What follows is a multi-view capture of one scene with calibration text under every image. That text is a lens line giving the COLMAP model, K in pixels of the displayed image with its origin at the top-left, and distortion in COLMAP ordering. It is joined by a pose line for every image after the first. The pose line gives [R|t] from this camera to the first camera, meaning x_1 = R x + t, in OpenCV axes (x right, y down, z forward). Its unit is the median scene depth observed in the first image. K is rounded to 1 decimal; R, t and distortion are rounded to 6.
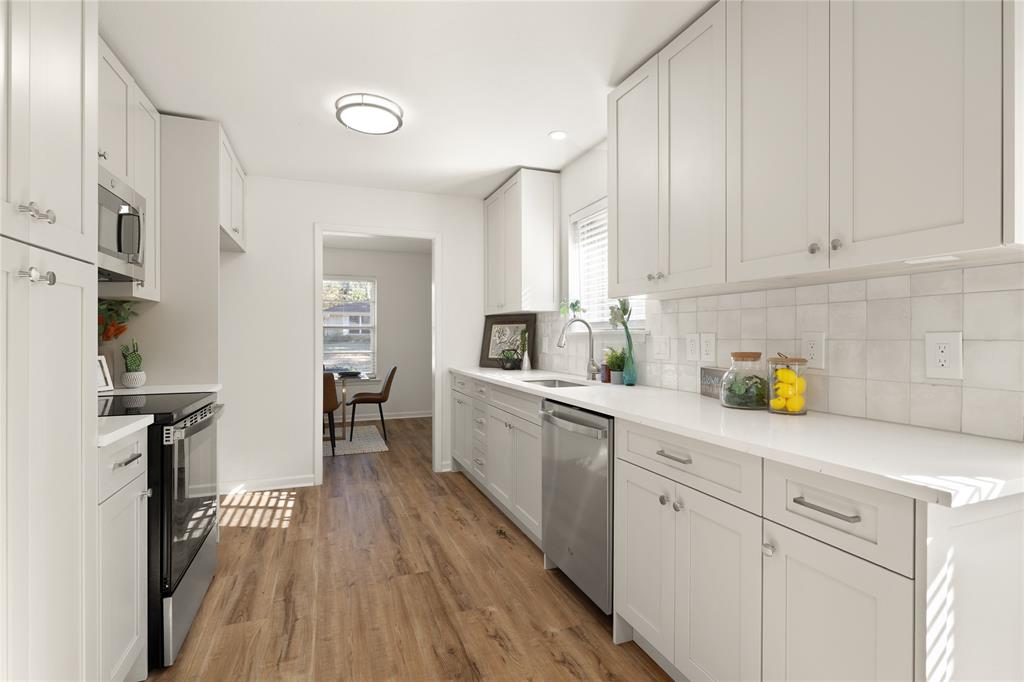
lens RADIAL K [[487.9, 0, 511.6], [0, 487.9, 337.4], [0, 0, 1]] dist [0.001144, 0.000166]
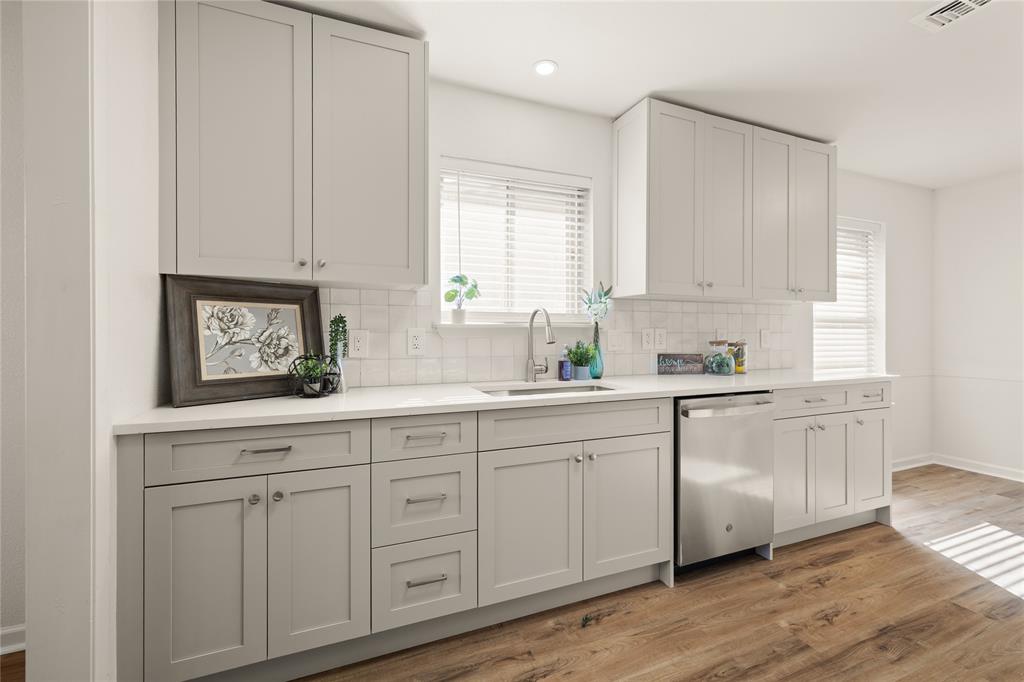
lens RADIAL K [[440.5, 0, 510.1], [0, 440.5, 338.2], [0, 0, 1]] dist [-0.002291, -0.000417]
pose [[-0.026170, -0.006769, 0.999635, -0.784786], [0.003068, 0.999972, 0.006852, 0.008429], [-0.999653, 0.003246, -0.026149, 1.413919]]
